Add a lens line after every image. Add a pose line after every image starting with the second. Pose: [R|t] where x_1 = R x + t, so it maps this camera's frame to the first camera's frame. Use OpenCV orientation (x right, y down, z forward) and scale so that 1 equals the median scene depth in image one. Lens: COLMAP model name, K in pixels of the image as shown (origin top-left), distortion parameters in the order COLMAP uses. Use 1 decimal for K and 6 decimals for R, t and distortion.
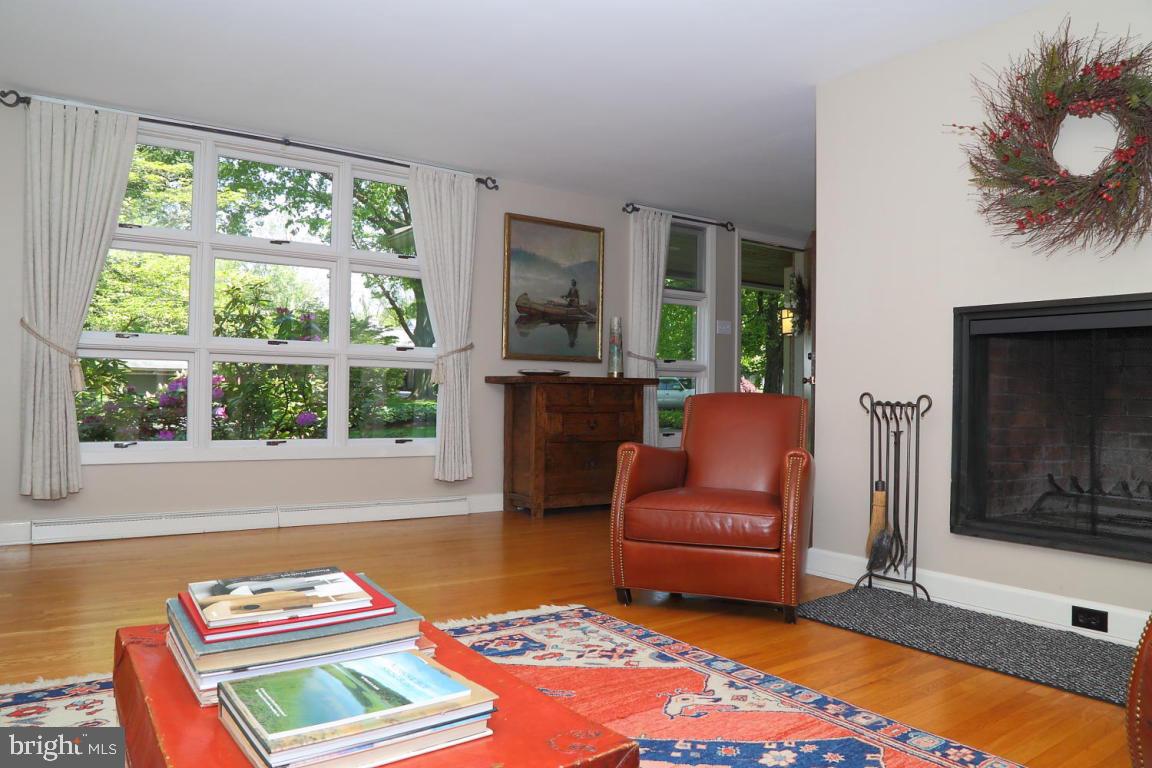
lens RADIAL K [[812.7, 0, 576.0], [0, 812.7, 384.0], [0, 0, 1]] dist [-0.123403, 0.078262]
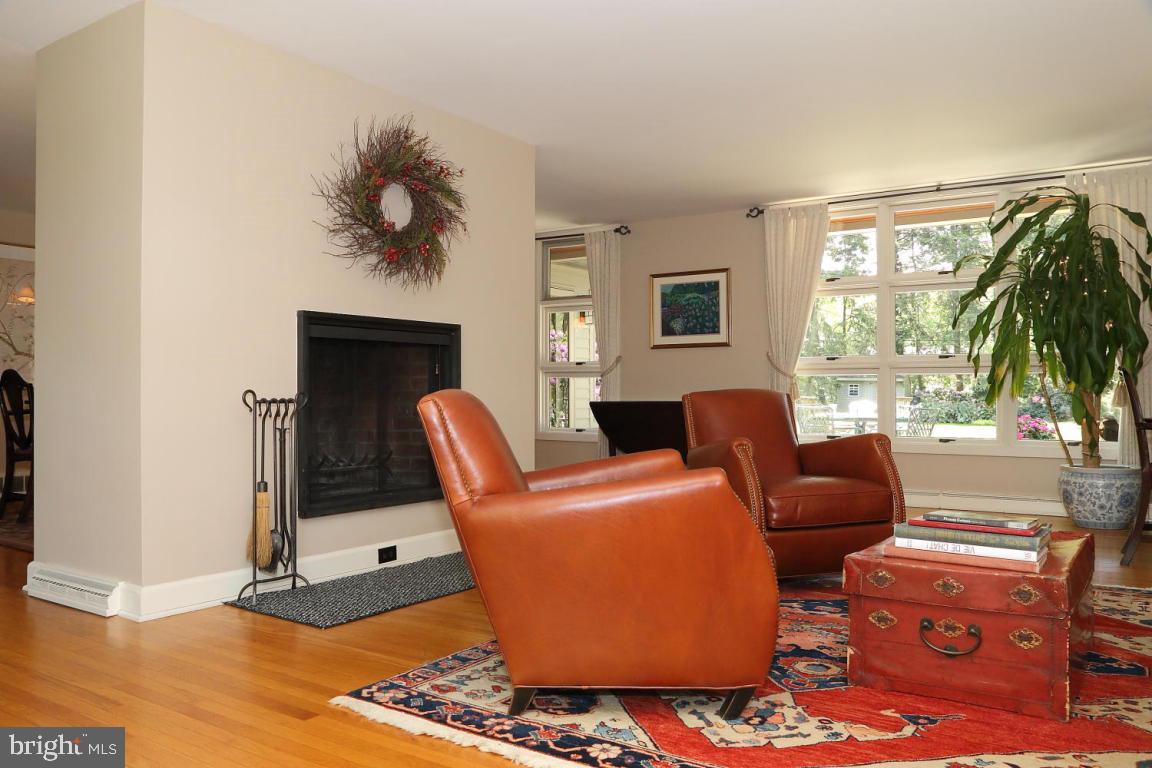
lens RADIAL K [[887.6, 0, 570.7], [0, 887.6, 385.3], [0, 0, 1]] dist [-0.084459, 0.076449]
pose [[-0.353589, -0.002645, 0.935397, -0.833499], [-0.005286, 0.999986, 0.000829, 0.003129], [-0.935386, -0.004652, -0.353598, 1.165431]]
